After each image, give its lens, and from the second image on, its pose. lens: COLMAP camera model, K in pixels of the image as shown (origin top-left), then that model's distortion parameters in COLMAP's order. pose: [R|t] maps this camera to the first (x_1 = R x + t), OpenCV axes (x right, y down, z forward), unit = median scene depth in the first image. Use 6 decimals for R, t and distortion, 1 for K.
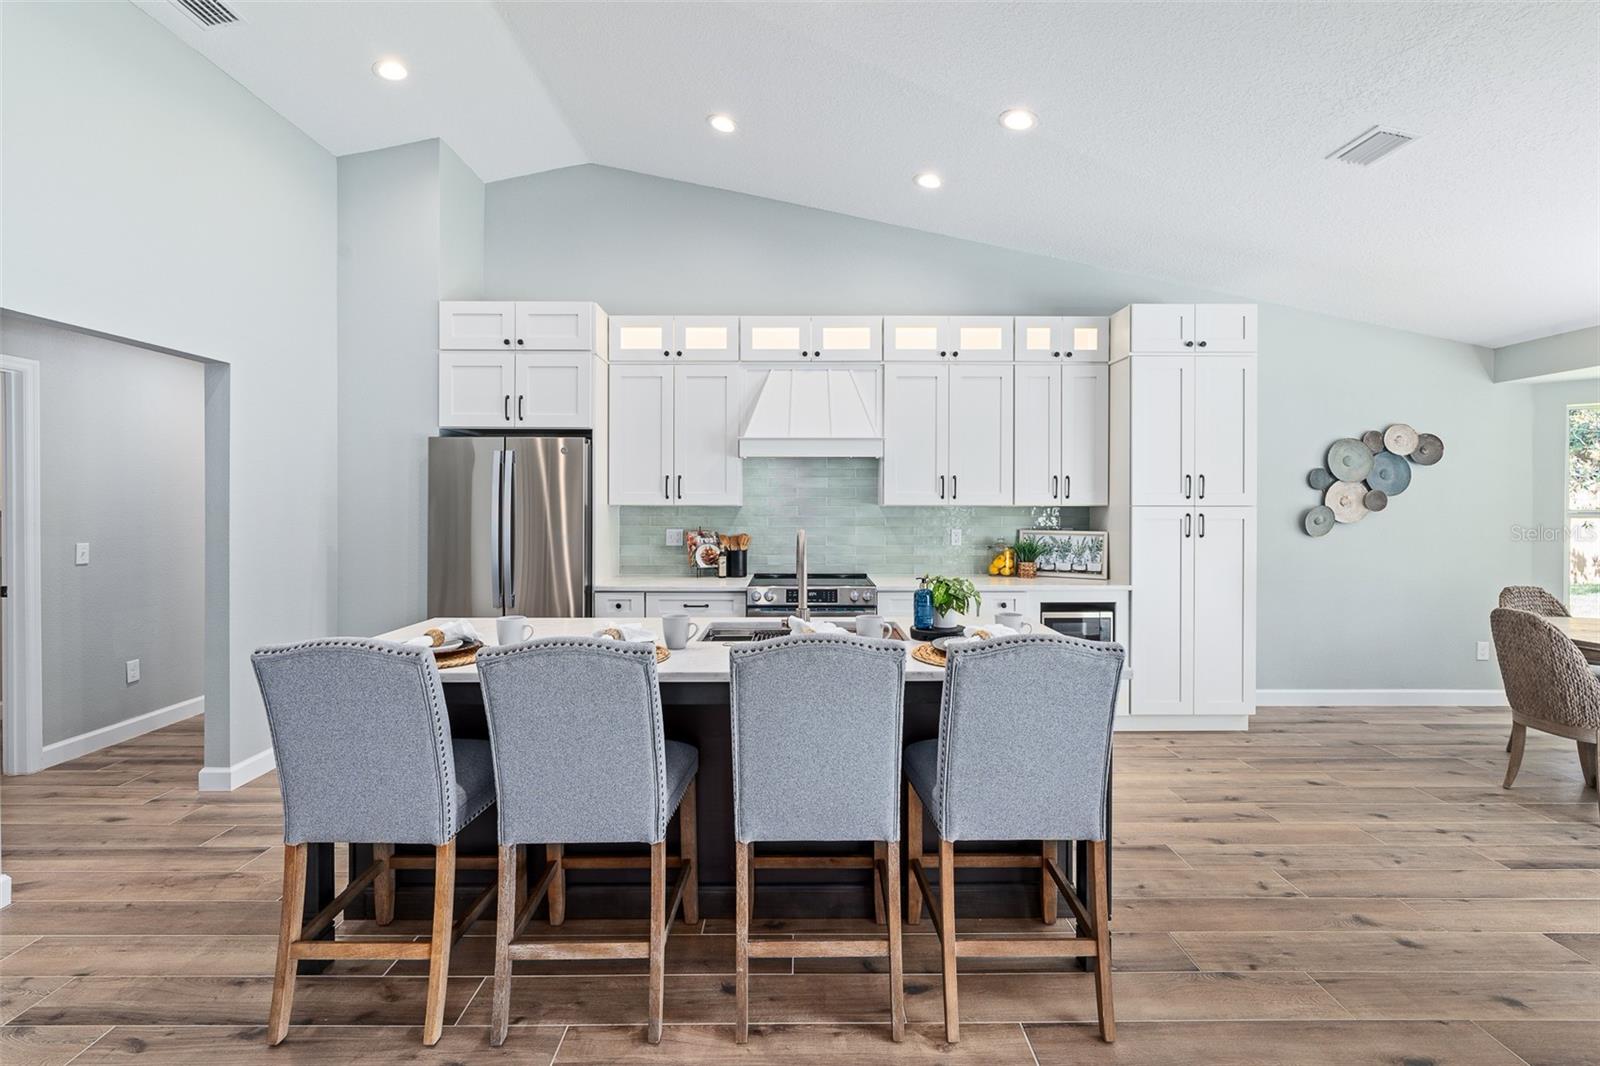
lens RADIAL K [[723.4, 0, 803.9], [0, 723.4, 509.2], [0, 0, 1]] dist [-0.002505, 0.003318]
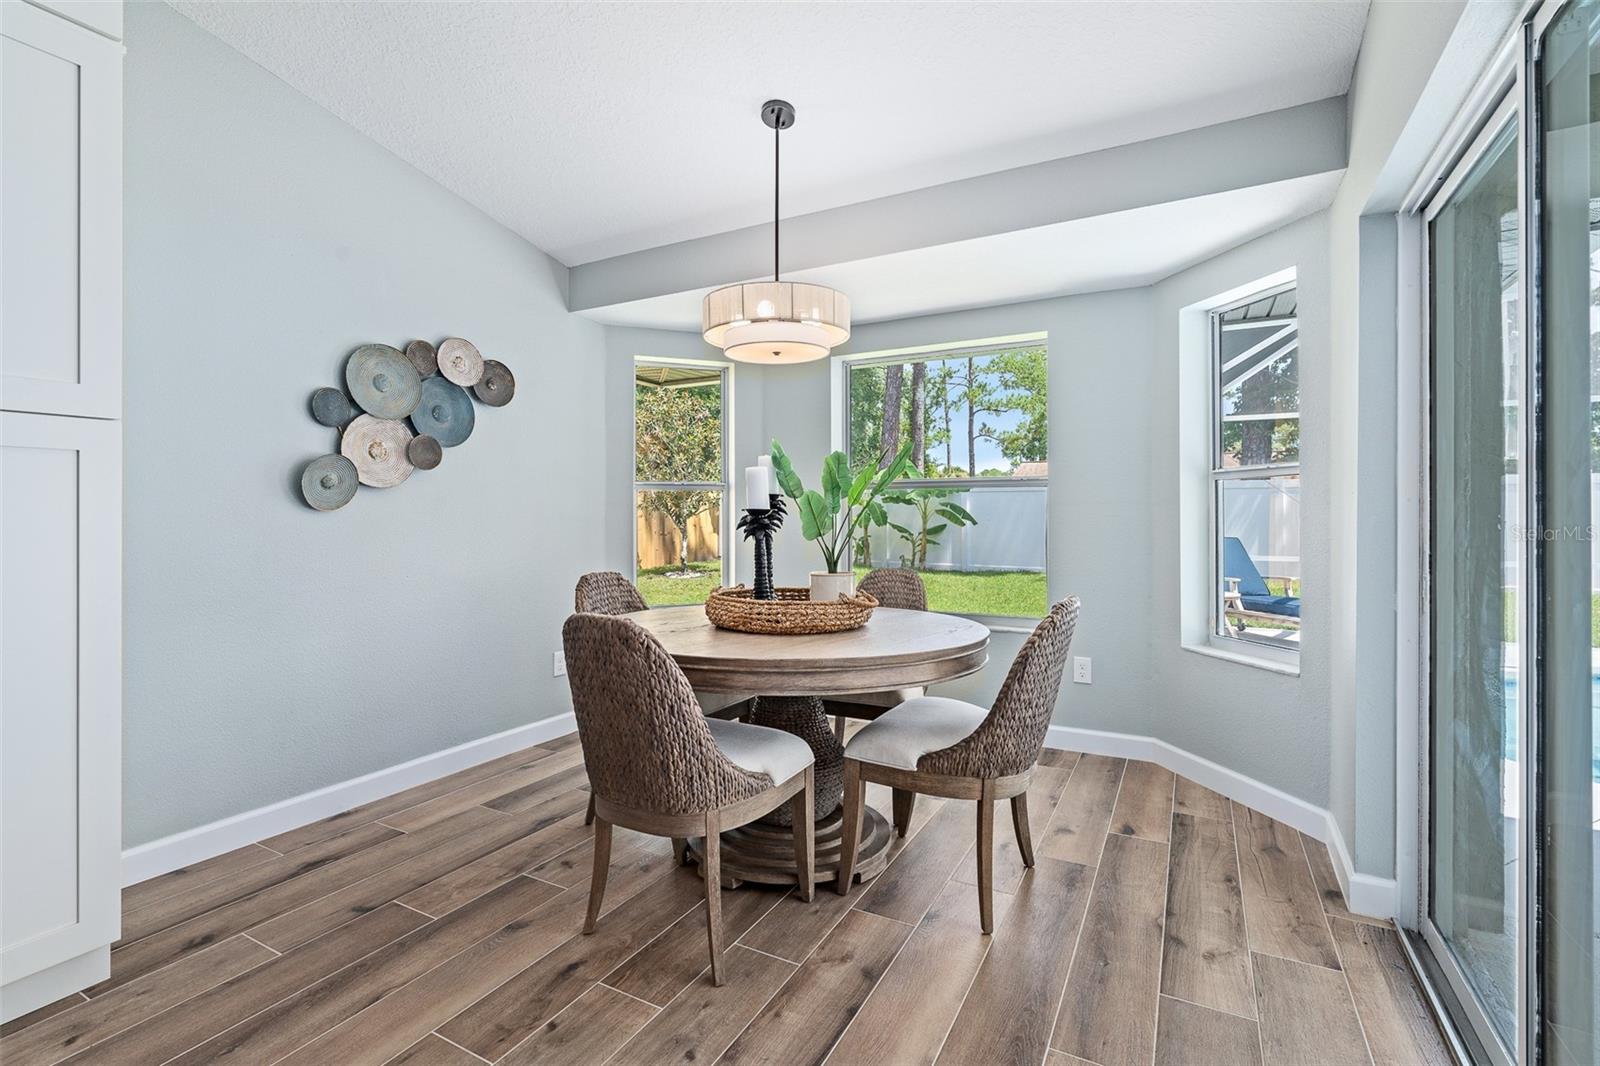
lens RADIAL K [[723.4, 0, 797.6], [0, 723.4, 510.4], [0, 0, 1]] dist [-0.002505, 0.003318]
pose [[0.486752, 0.005112, 0.873525, 0.423422], [0.012452, 0.999841, -0.012789, 0.051624], [-0.873451, 0.017103, 0.486611, 0.439587]]
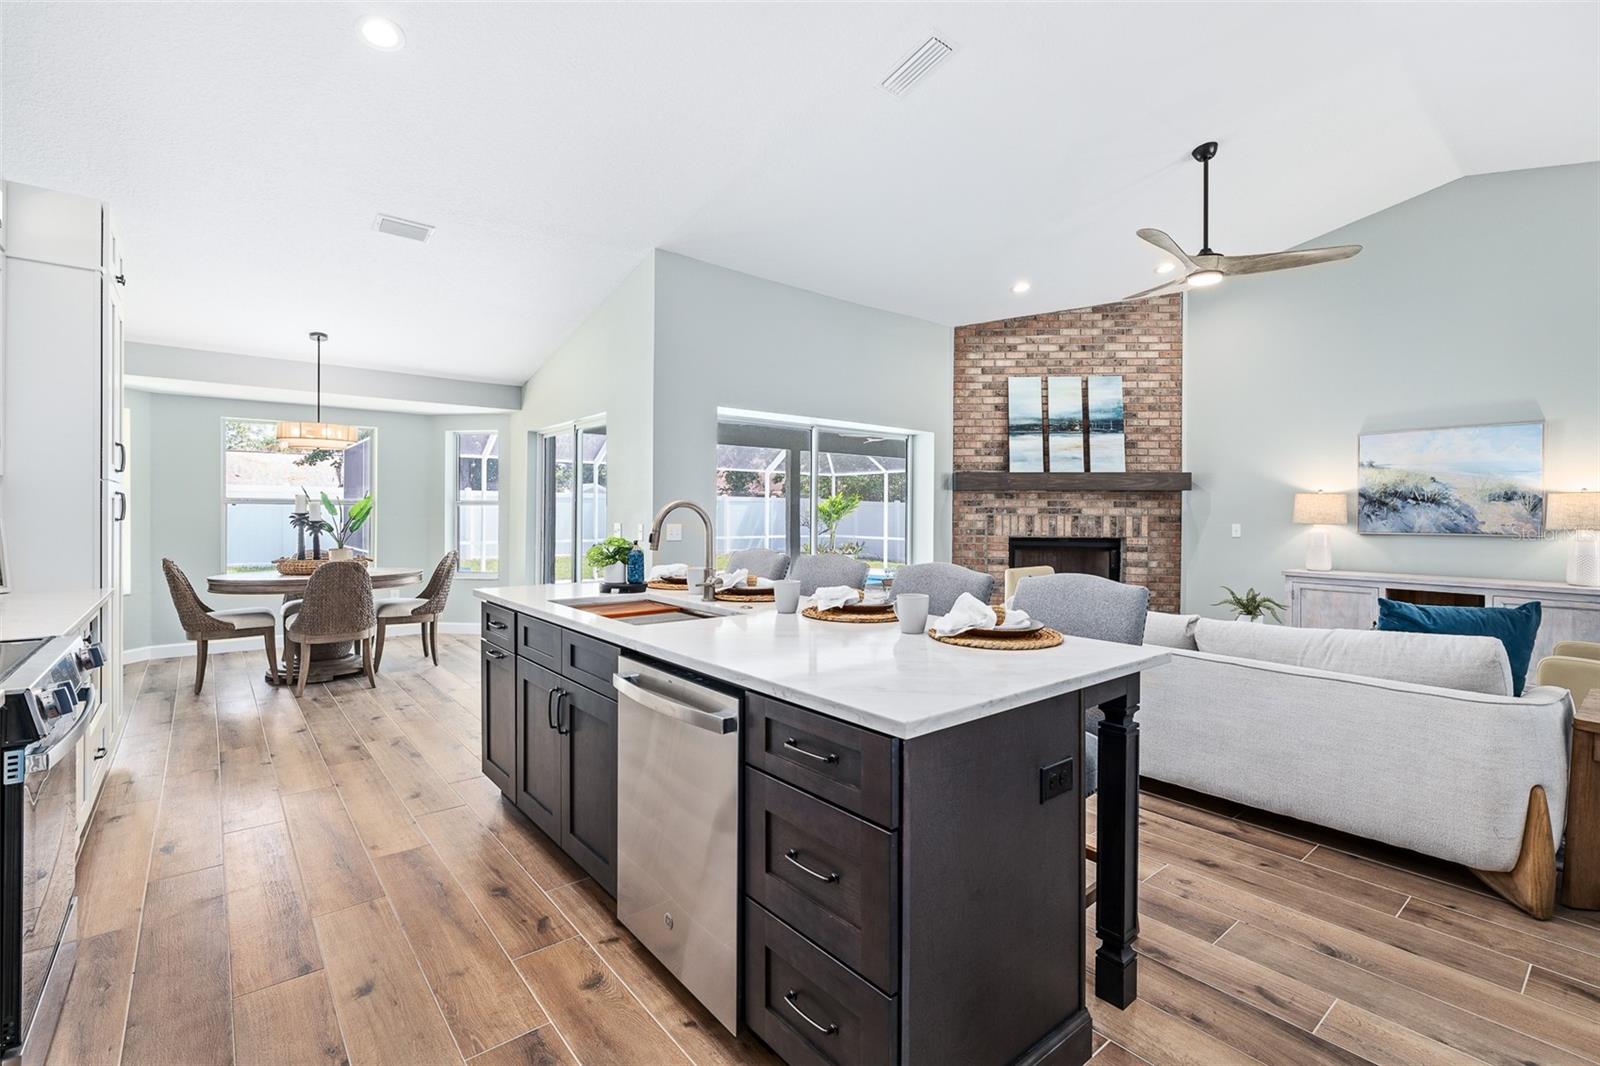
lens RADIAL K [[723.4, 0, 806.1], [0, 723.4, 516.6], [0, 0, 1]] dist [-0.002505, 0.003318]
pose [[-0.636721, -0.008704, 0.771045, -0.513080], [0.002543, 0.999907, 0.013388, 0.023303], [-0.771090, 0.010485, -0.636640, 0.851894]]
